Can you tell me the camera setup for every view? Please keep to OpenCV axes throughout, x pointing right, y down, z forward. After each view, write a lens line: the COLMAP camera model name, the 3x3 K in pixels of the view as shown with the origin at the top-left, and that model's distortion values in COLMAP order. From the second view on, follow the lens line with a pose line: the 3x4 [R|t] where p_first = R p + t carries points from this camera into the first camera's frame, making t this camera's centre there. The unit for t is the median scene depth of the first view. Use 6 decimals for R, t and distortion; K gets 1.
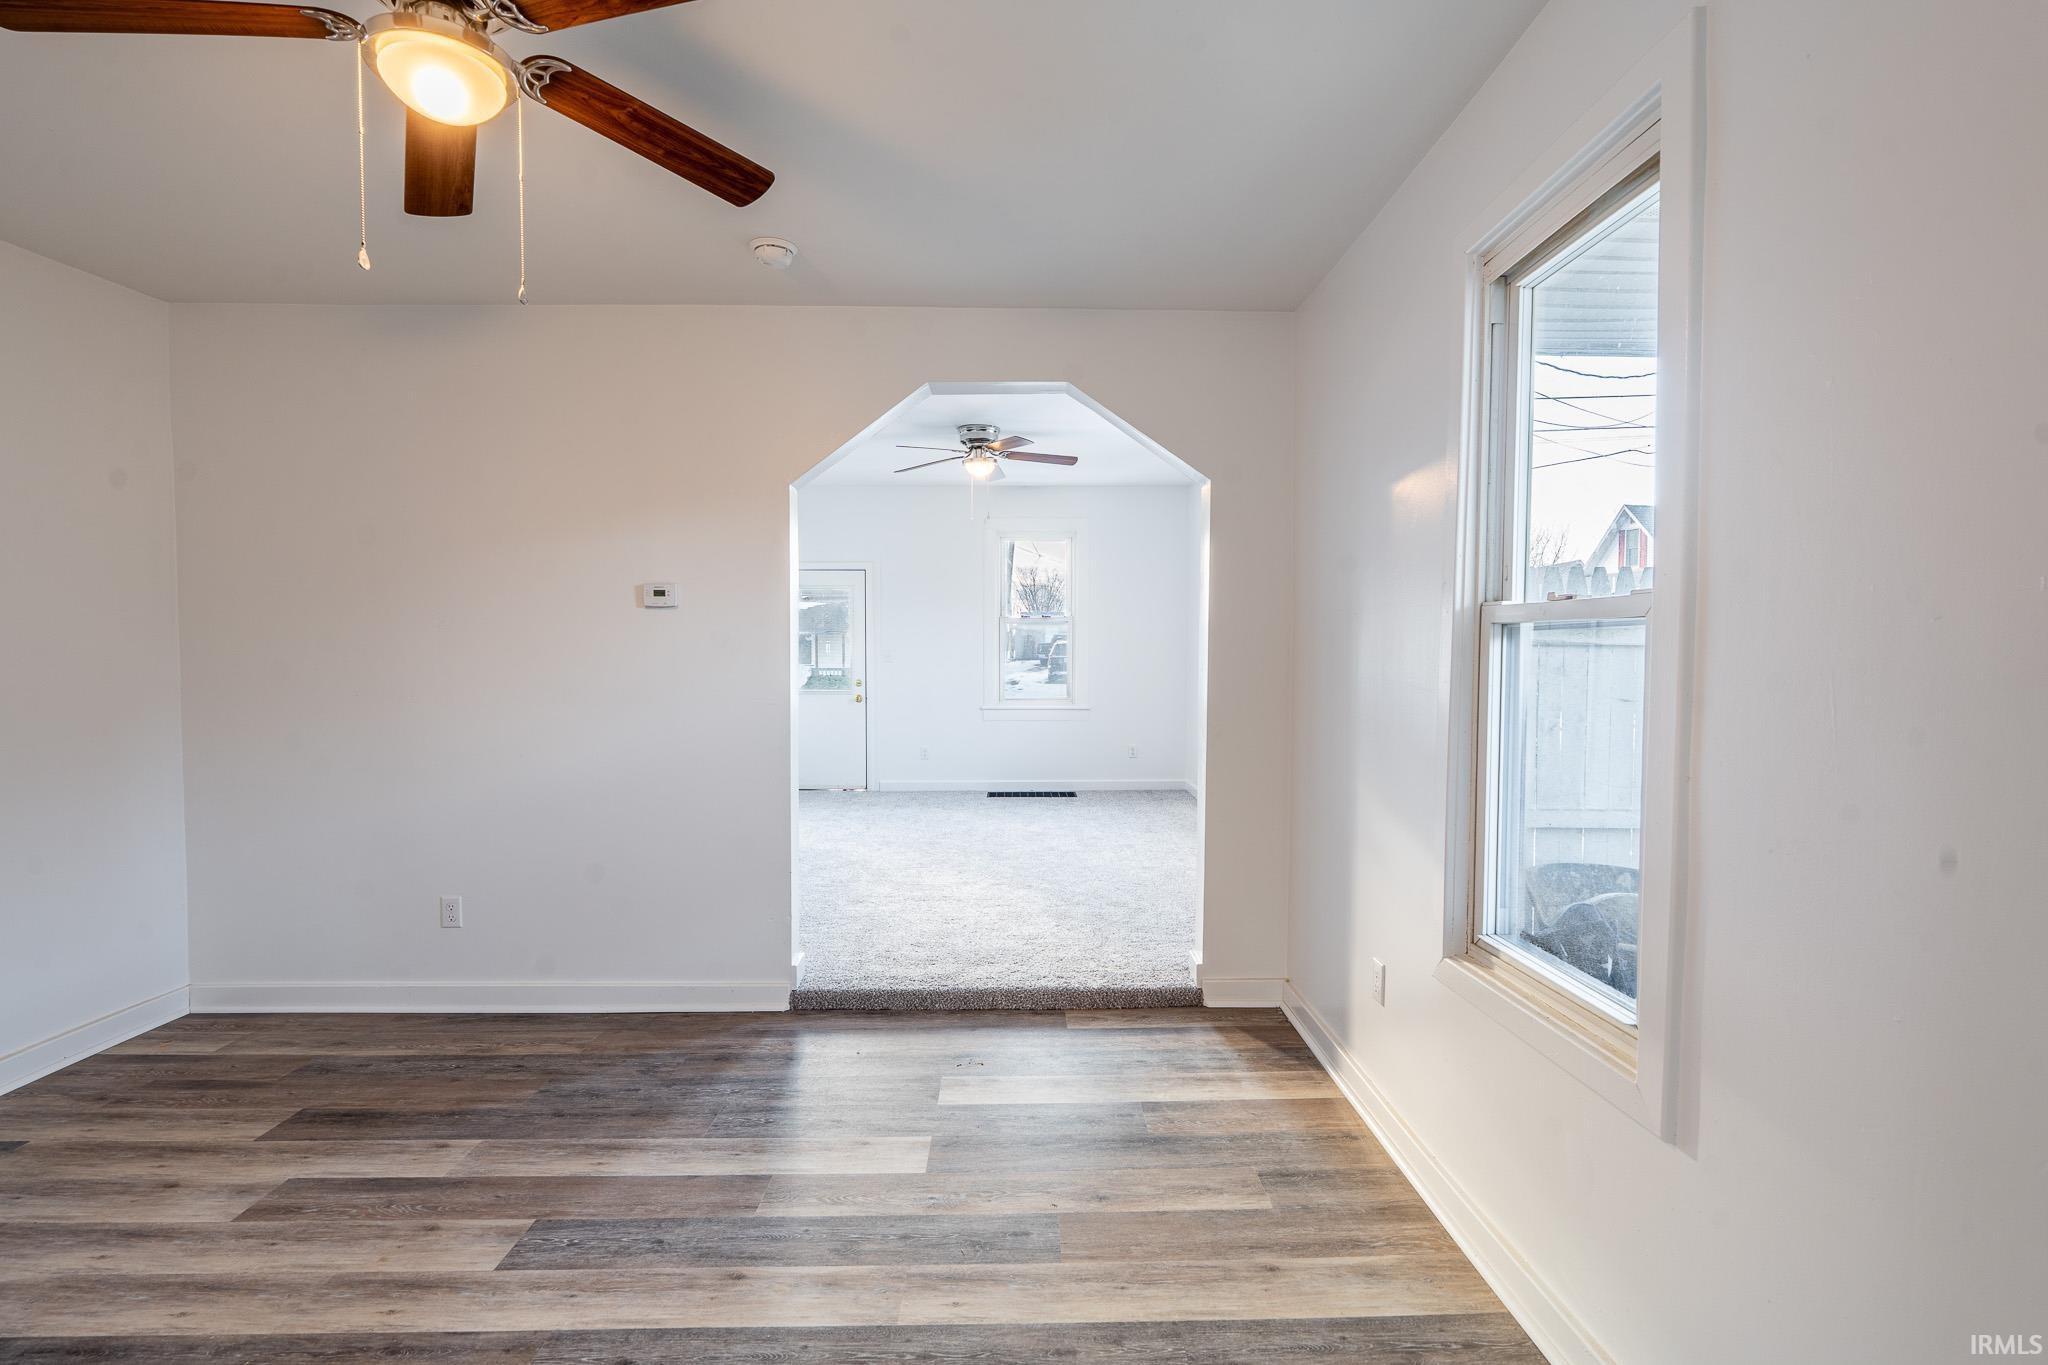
lens RADIAL K [[920.2, 0, 1024.0], [0, 920.2, 682.5], [0, 0, 1]] dist [-0.007978, 0.003094]
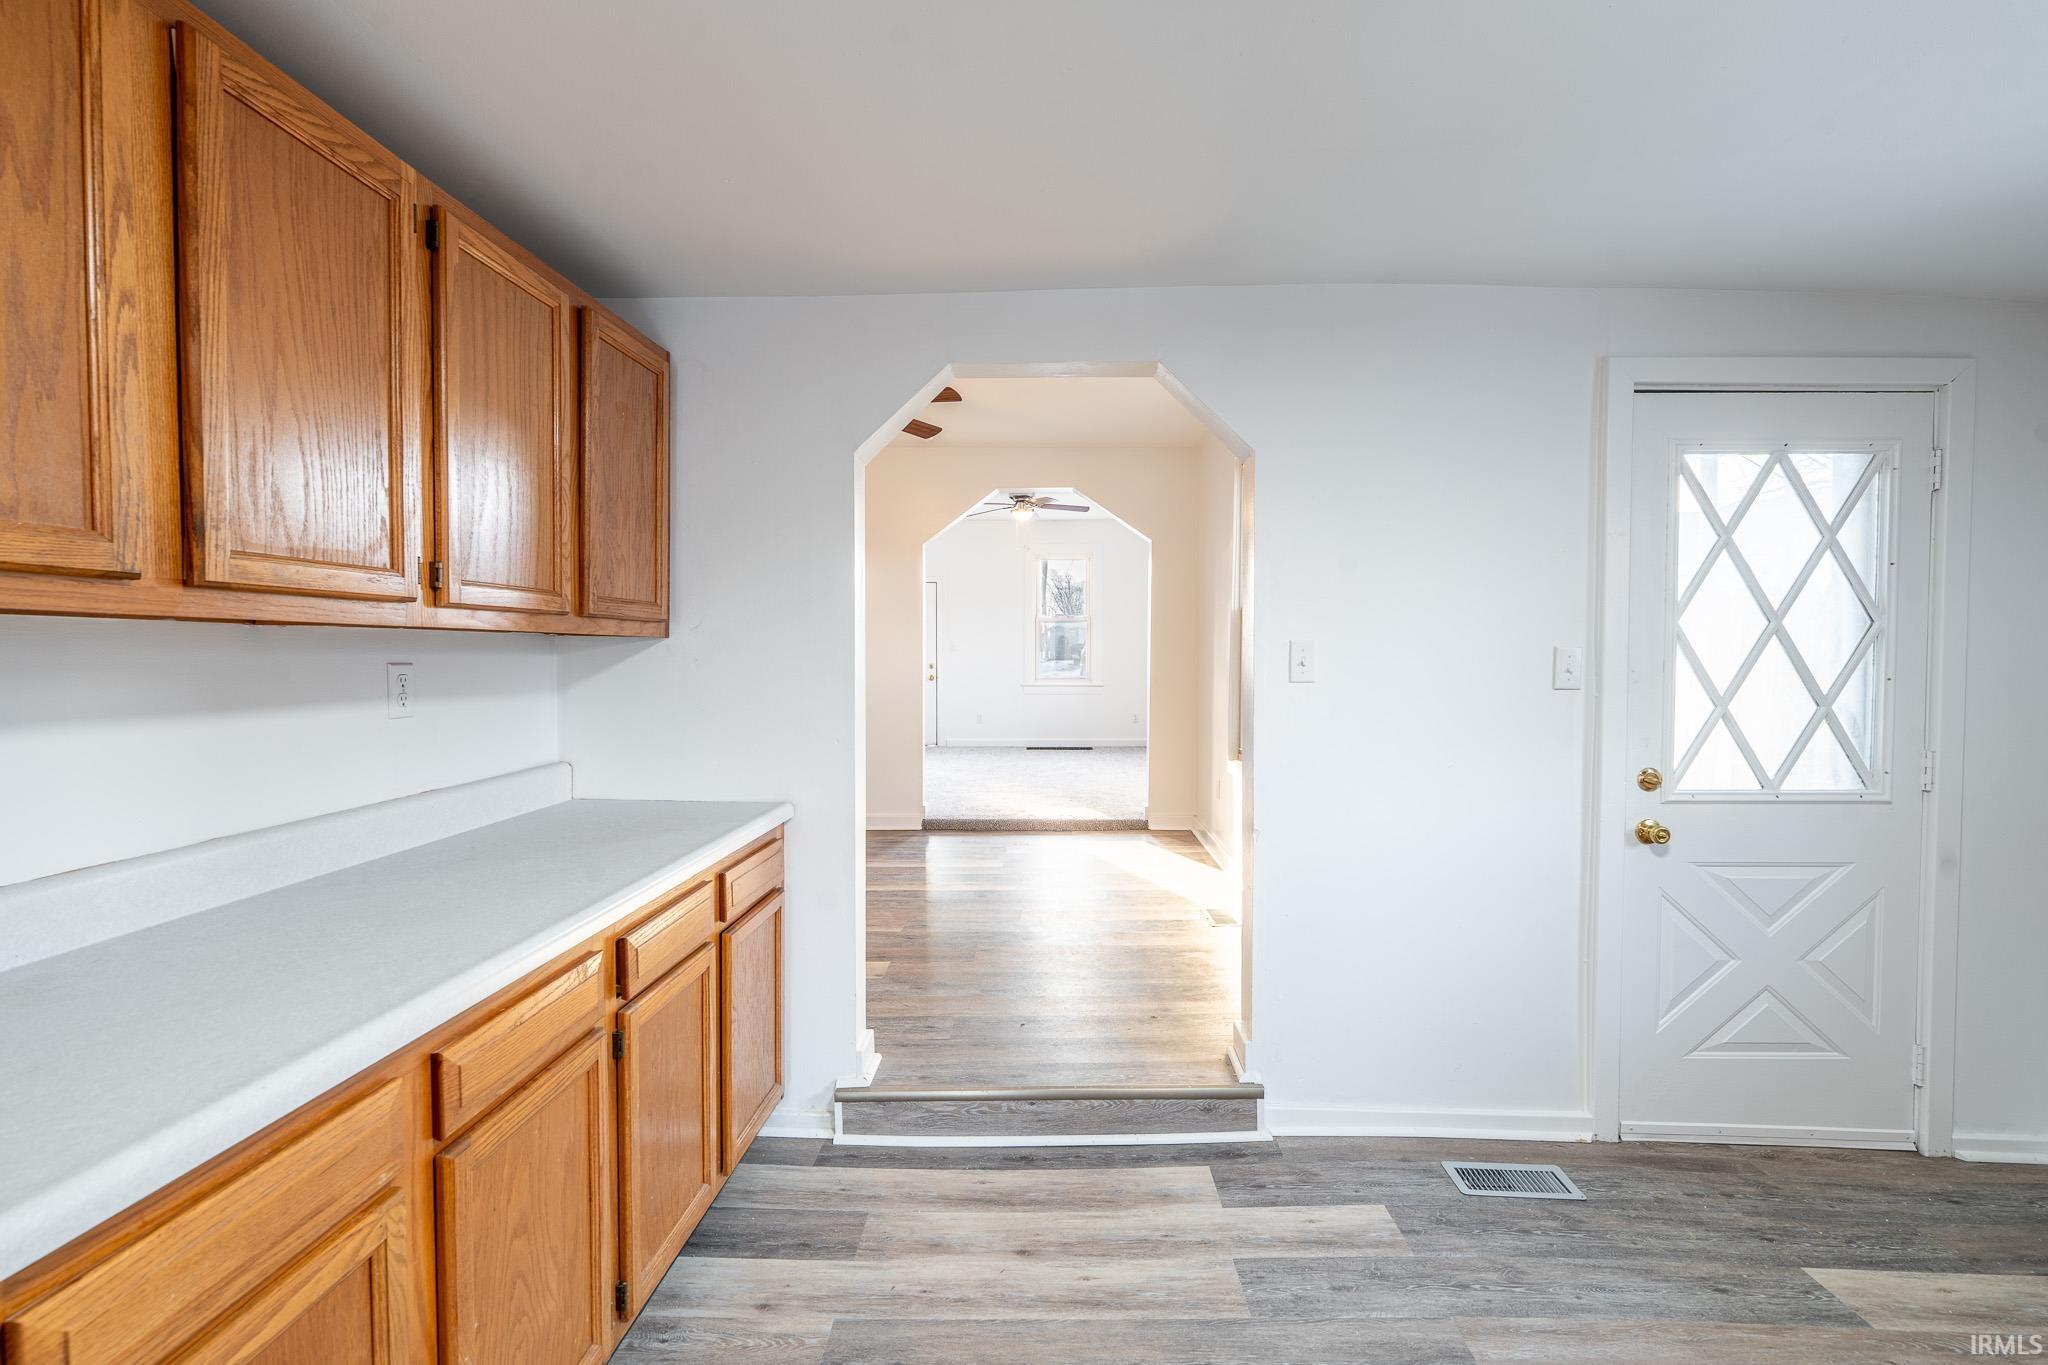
lens RADIAL K [[920.0, 0, 1027.0], [0, 920.0, 682.4], [0, 0, 1]] dist [-0.006045, 0.001694]
pose [[0.999393, 0.001023, -0.034829, 0.022351], [-0.001106, 0.999997, -0.002369, 0.078245], [0.034827, 0.002406, 0.999390, -0.982577]]
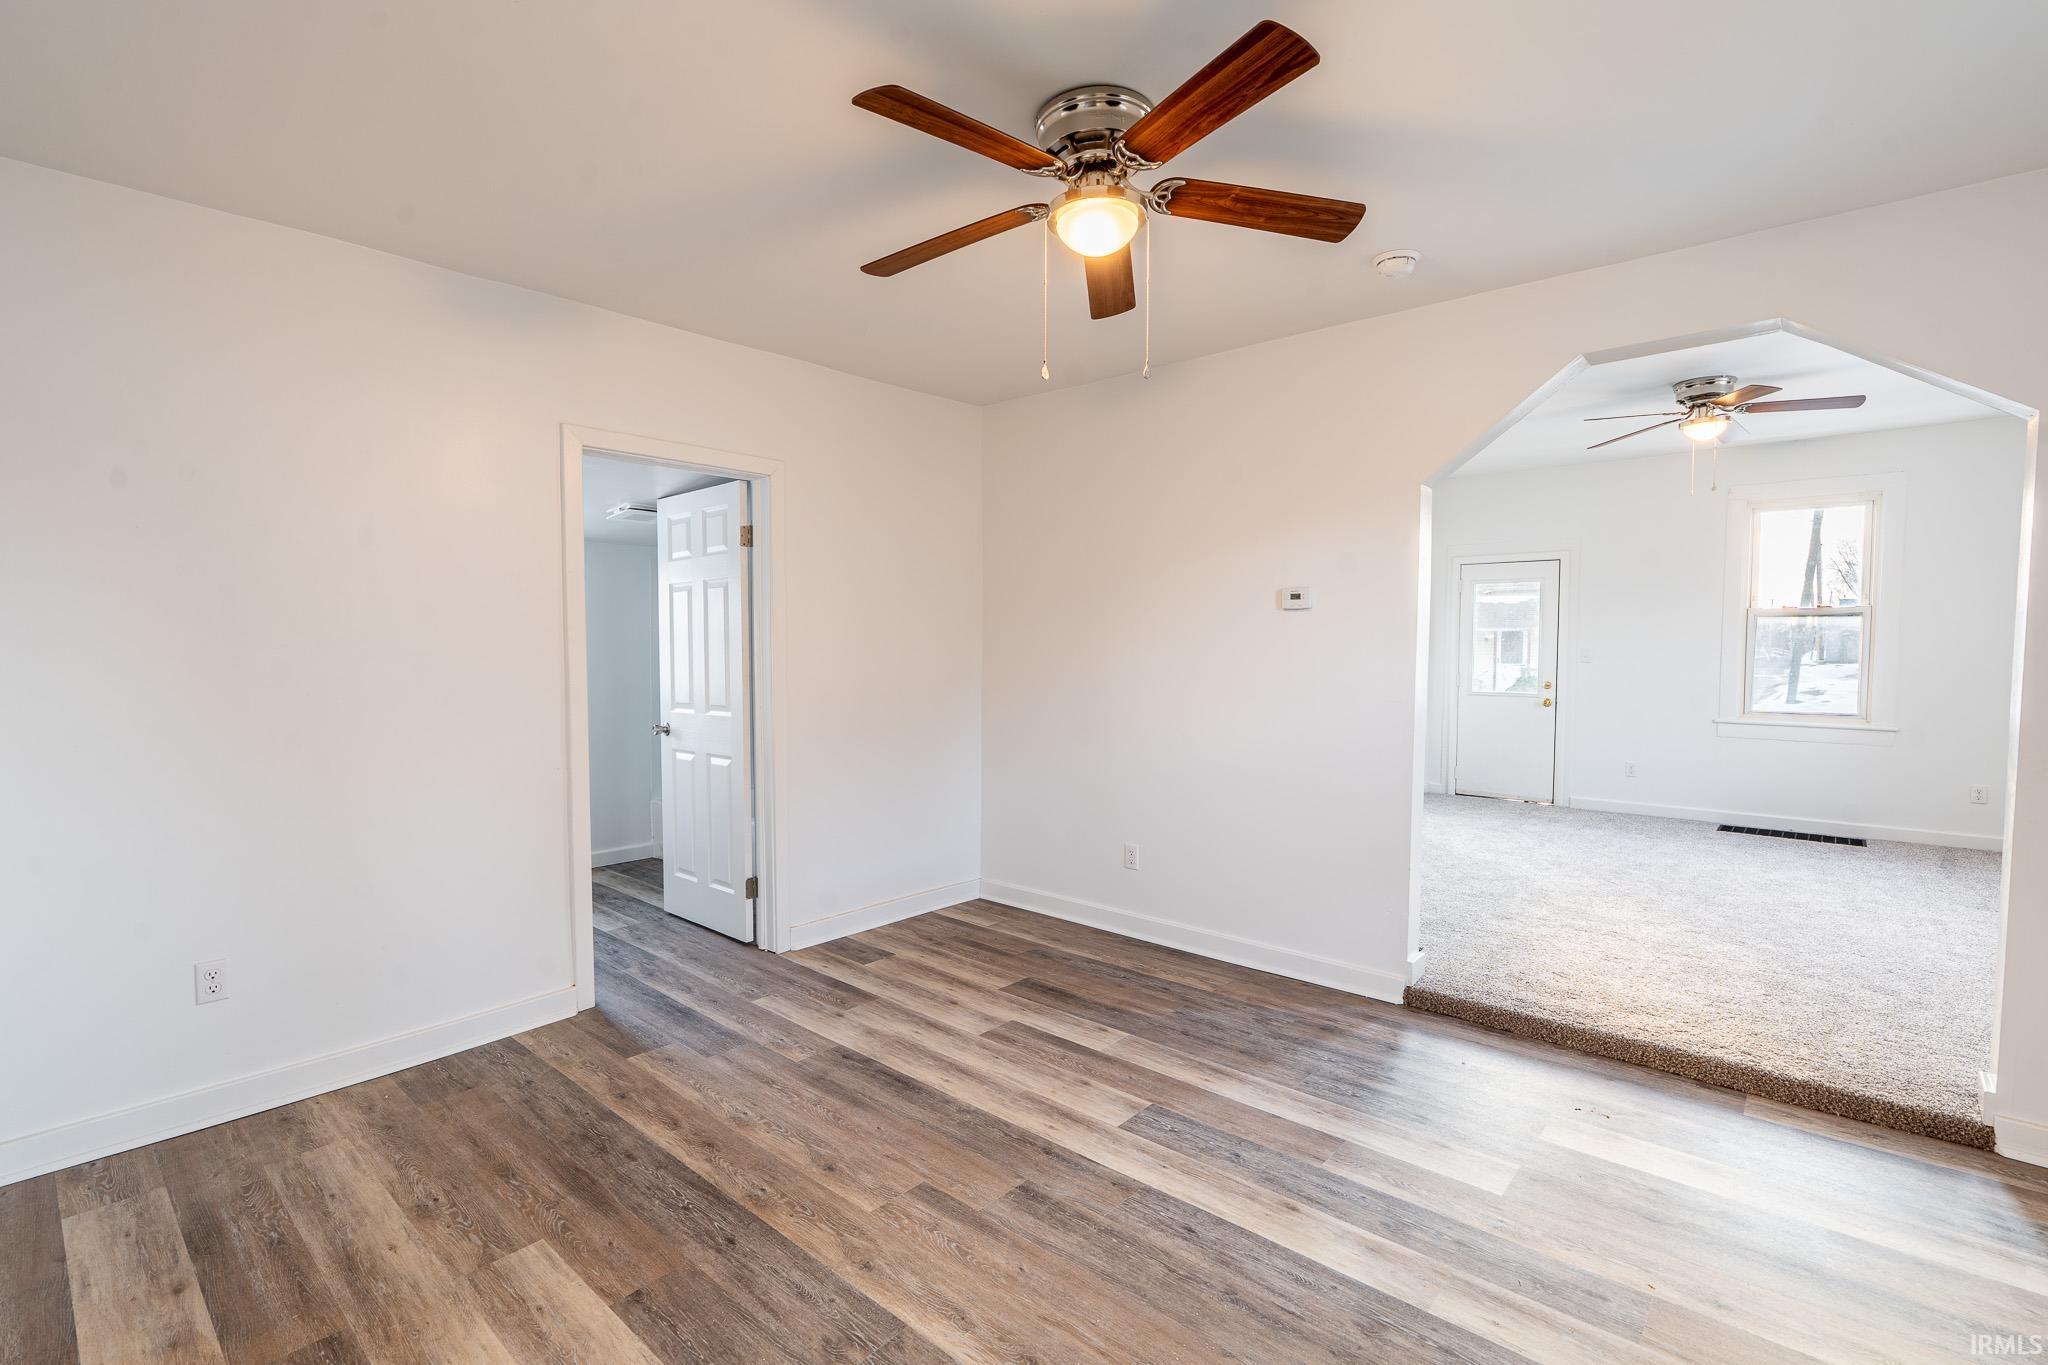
lens RADIAL K [[920.2, 0, 1024.0], [0, 920.2, 682.5], [0, 0, 1]] dist [-0.007978, 0.003094]
pose [[0.743007, 0.030268, -0.668599, 0.117461], [-0.028181, 0.999506, 0.013931, -0.000813], [0.668690, 0.008491, 0.743493, -0.040333]]
